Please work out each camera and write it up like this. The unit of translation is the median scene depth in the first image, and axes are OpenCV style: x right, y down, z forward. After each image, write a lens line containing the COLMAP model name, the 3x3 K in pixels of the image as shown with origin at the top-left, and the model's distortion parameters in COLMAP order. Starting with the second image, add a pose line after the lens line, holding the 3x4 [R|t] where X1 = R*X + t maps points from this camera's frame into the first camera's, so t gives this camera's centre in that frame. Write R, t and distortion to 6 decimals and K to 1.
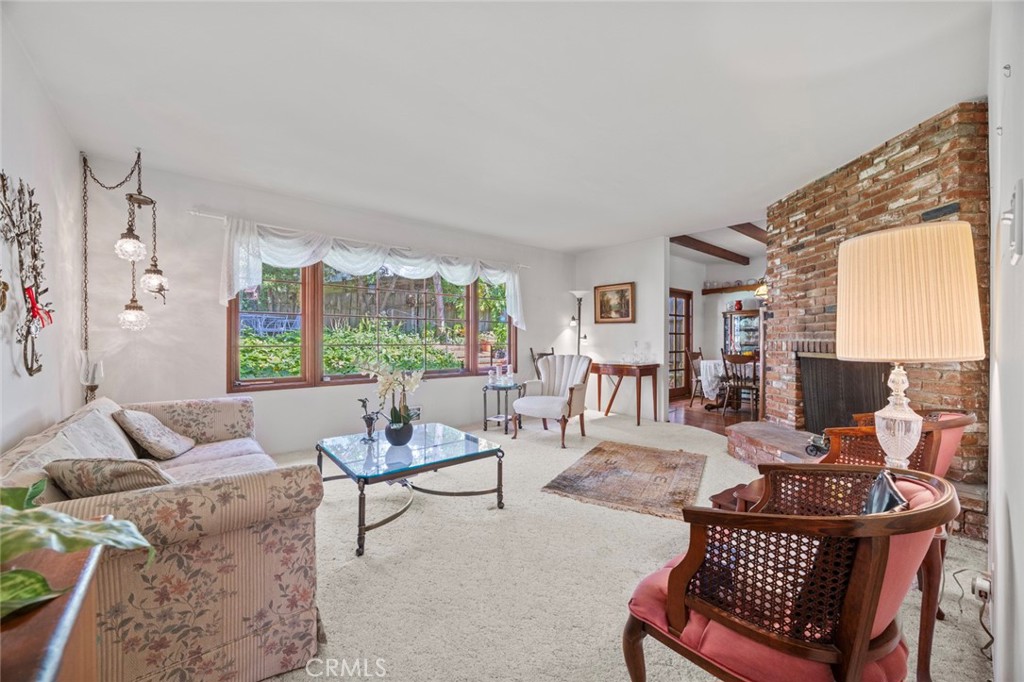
lens RADIAL K [[391.6, 0, 512.0], [0, 391.6, 341.0], [0, 0, 1]] dist [0.002317, 0.000133]
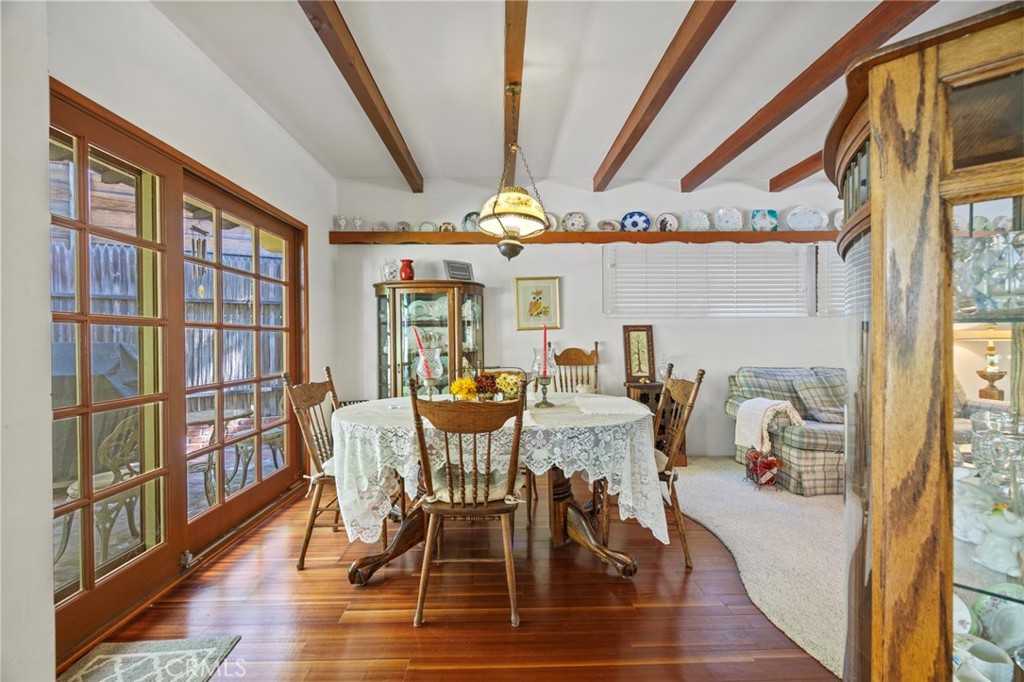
lens RADIAL K [[391.6, 0, 512.0], [0, 391.6, 341.0], [0, 0, 1]] dist [0.002317, 0.000133]
pose [[0.624259, -0.008827, 0.781168, 0.282394], [0.014897, 0.999889, -0.000606, -0.003624], [-0.781076, 0.012015, 0.624321, 0.596650]]
